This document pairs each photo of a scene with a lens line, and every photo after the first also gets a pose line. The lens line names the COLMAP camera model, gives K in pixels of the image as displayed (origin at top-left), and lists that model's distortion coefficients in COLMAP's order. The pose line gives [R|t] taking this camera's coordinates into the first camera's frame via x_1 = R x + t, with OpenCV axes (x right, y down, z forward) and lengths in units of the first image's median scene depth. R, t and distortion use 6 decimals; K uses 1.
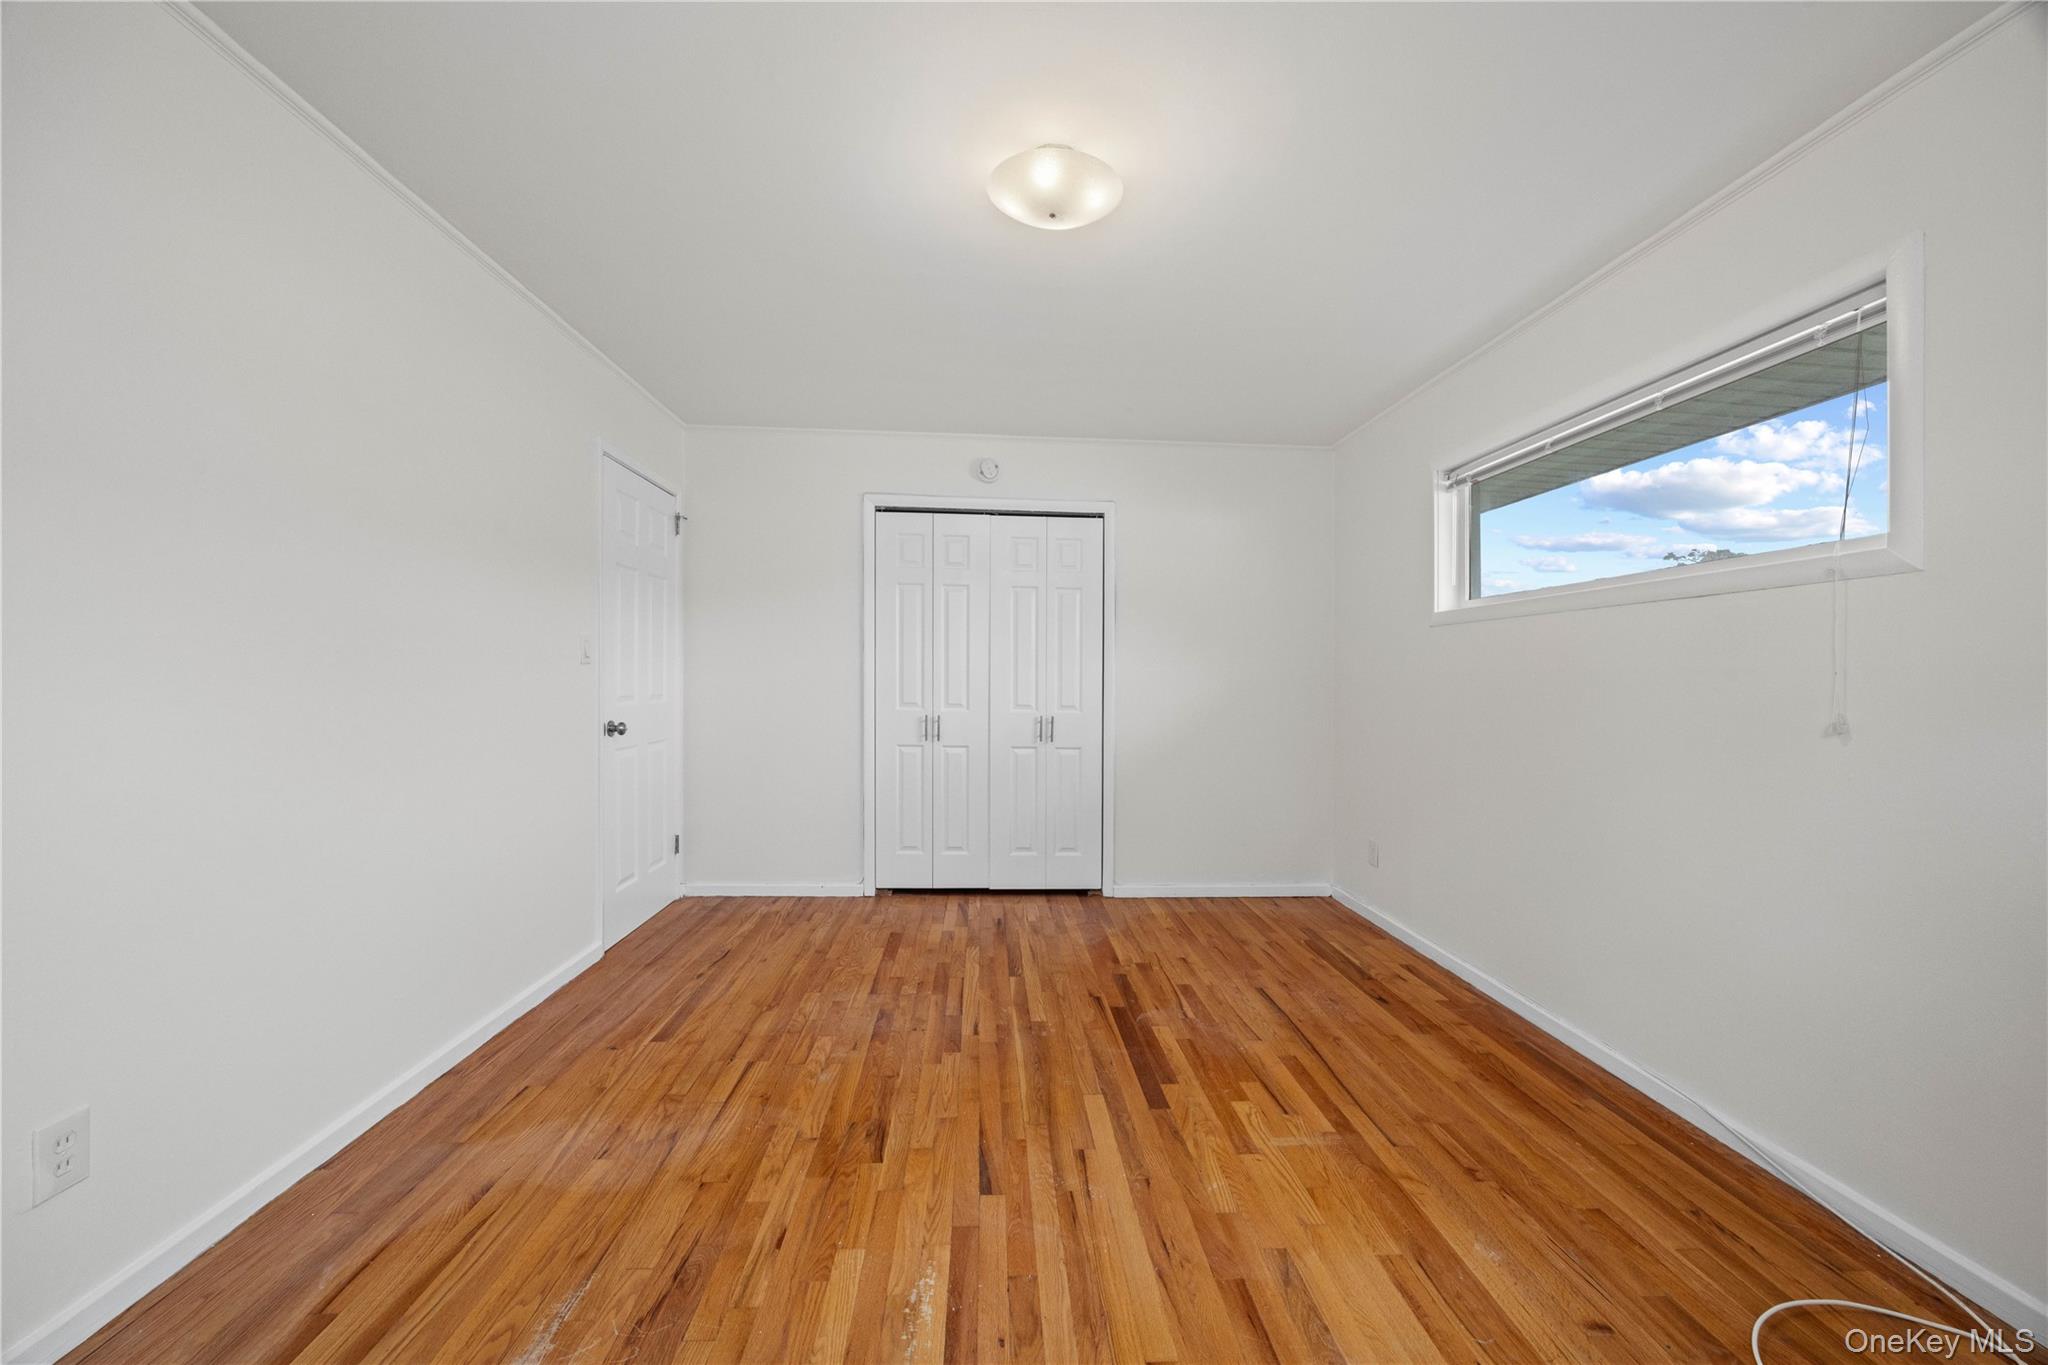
lens RADIAL K [[789.9, 0, 985.9], [0, 789.9, 674.1], [0, 0, 1]] dist [-0.002093, 0.000090]
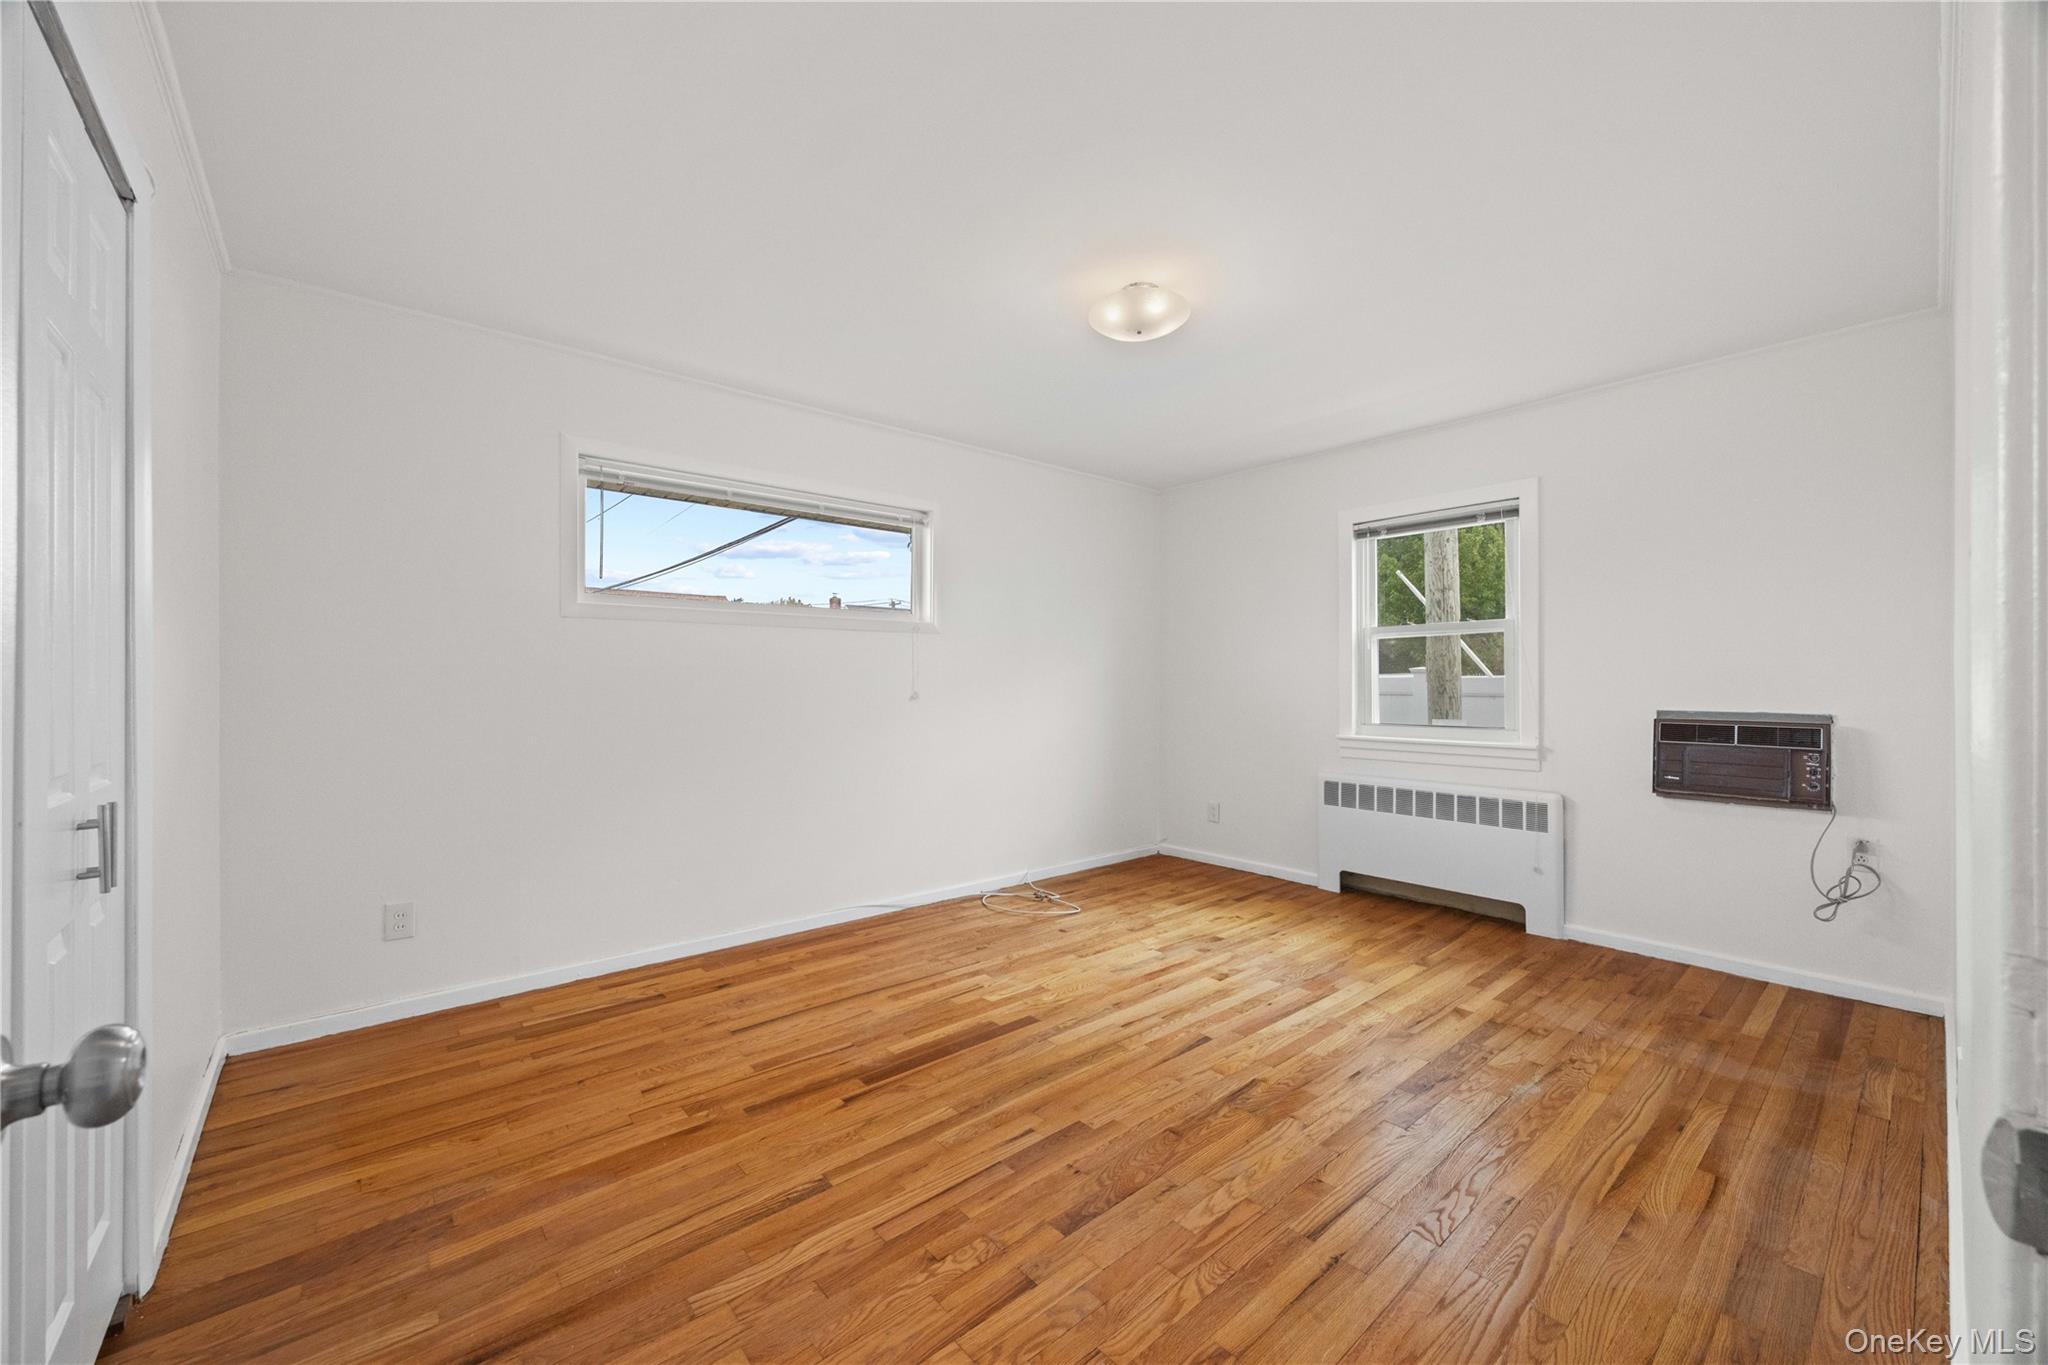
lens RADIAL K [[789.9, 0, 1042.5], [0, 789.9, 686.2], [0, 0, 1]] dist [-0.002093, 0.000090]
pose [[-0.658231, -0.016442, 0.752637, -0.555190], [-0.011128, 0.999865, 0.012111, 0.001590], [-0.752734, -0.000403, -0.658325, 1.382915]]
